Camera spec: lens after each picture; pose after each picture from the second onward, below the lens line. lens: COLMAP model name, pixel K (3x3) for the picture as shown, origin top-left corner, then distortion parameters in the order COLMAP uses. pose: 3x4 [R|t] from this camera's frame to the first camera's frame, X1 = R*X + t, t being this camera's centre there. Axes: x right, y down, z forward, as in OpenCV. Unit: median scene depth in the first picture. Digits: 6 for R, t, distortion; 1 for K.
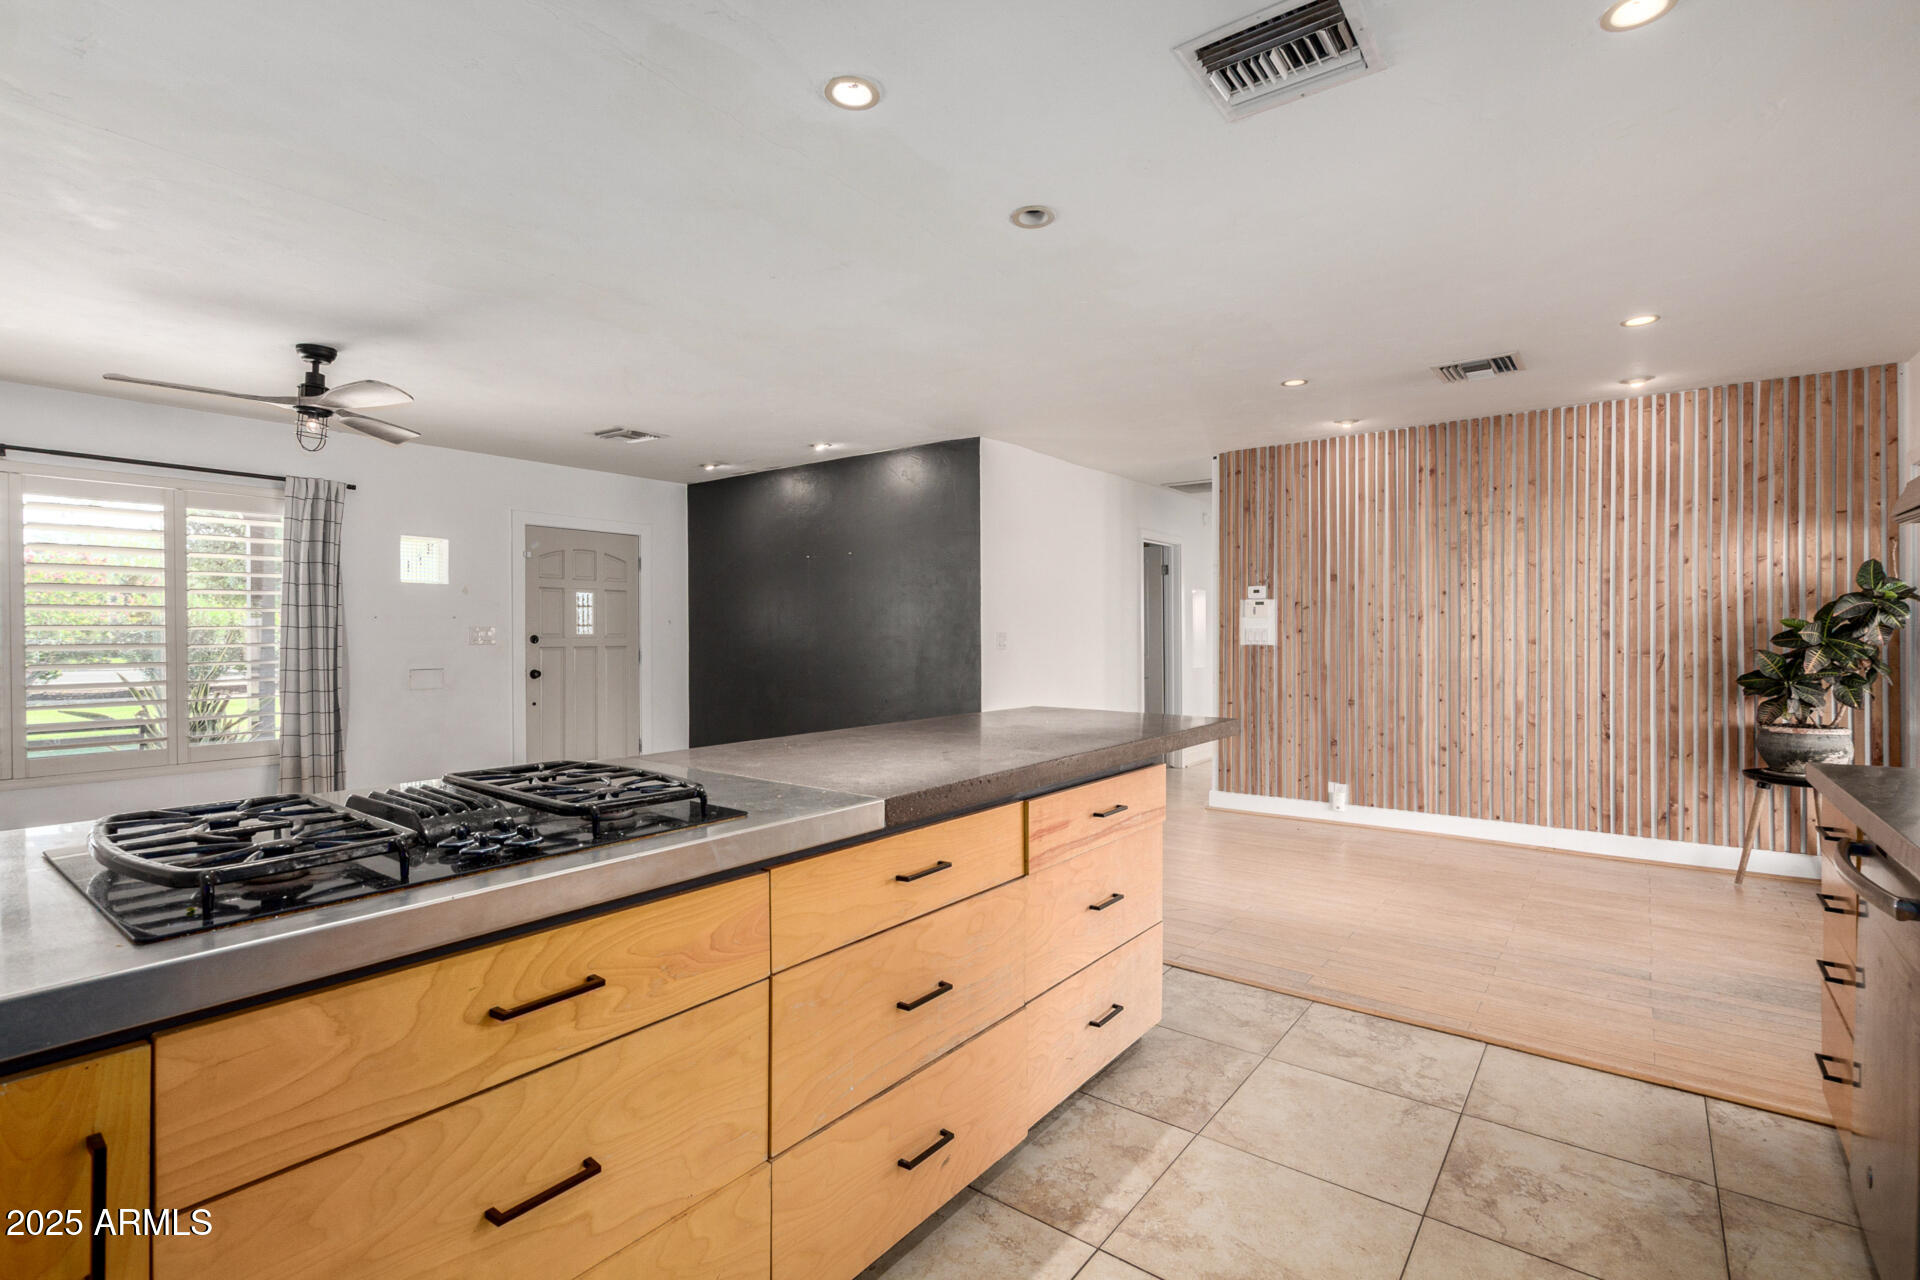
lens RADIAL K [[879.0, 0, 960.0], [0, 879.0, 640.0], [0, 0, 1]] dist [-0.001067, -0.000376]
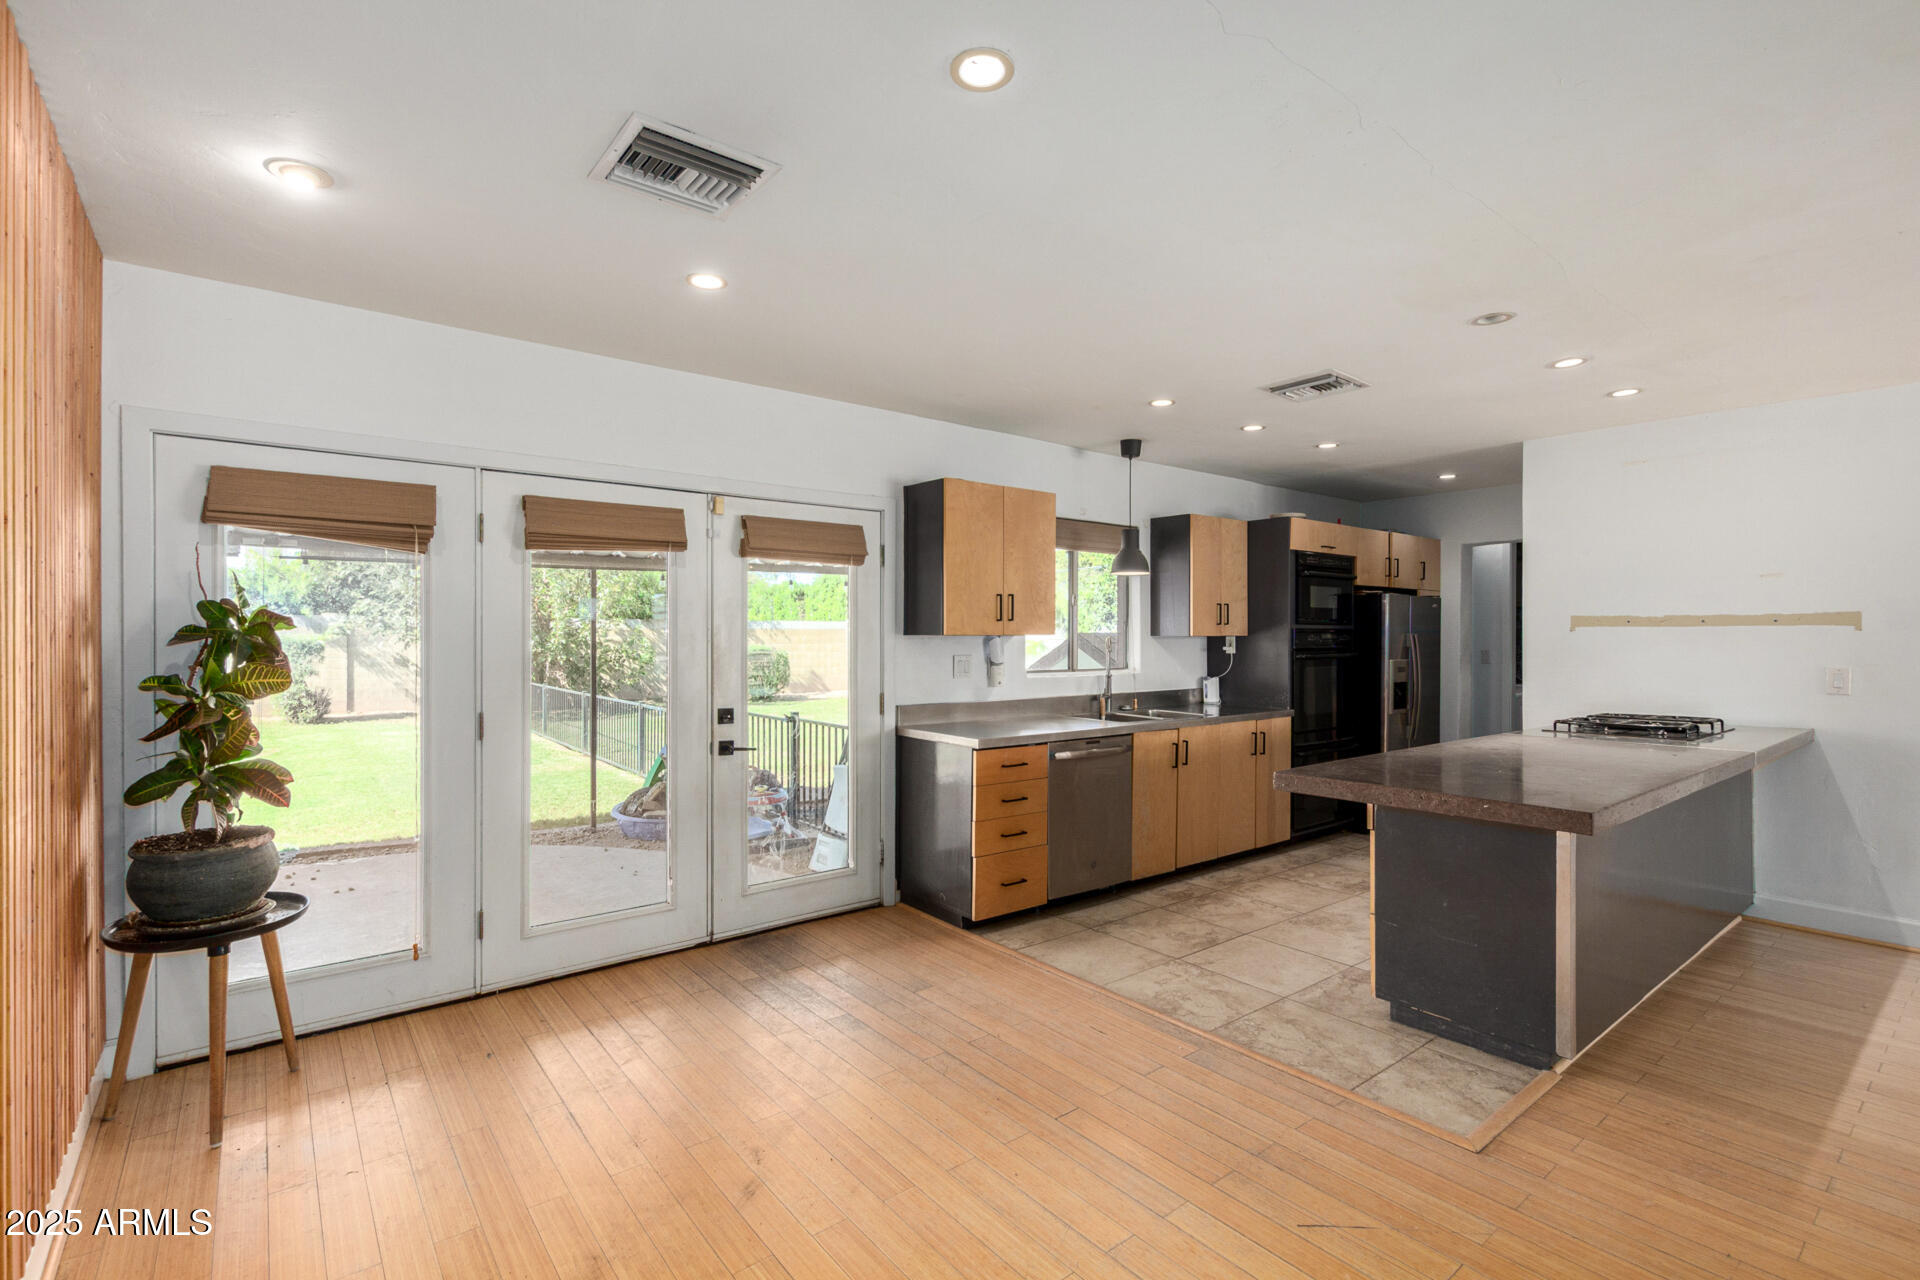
lens RADIAL K [[879.0, 0, 960.0], [0, 879.0, 640.0], [0, 0, 1]] dist [-0.001067, -0.000376]
pose [[-0.971339, 0.002545, 0.237686, 0.533228], [0.004315, 0.999967, 0.006929, -0.067051], [-0.237660, 0.007756, -0.971317, 2.503427]]
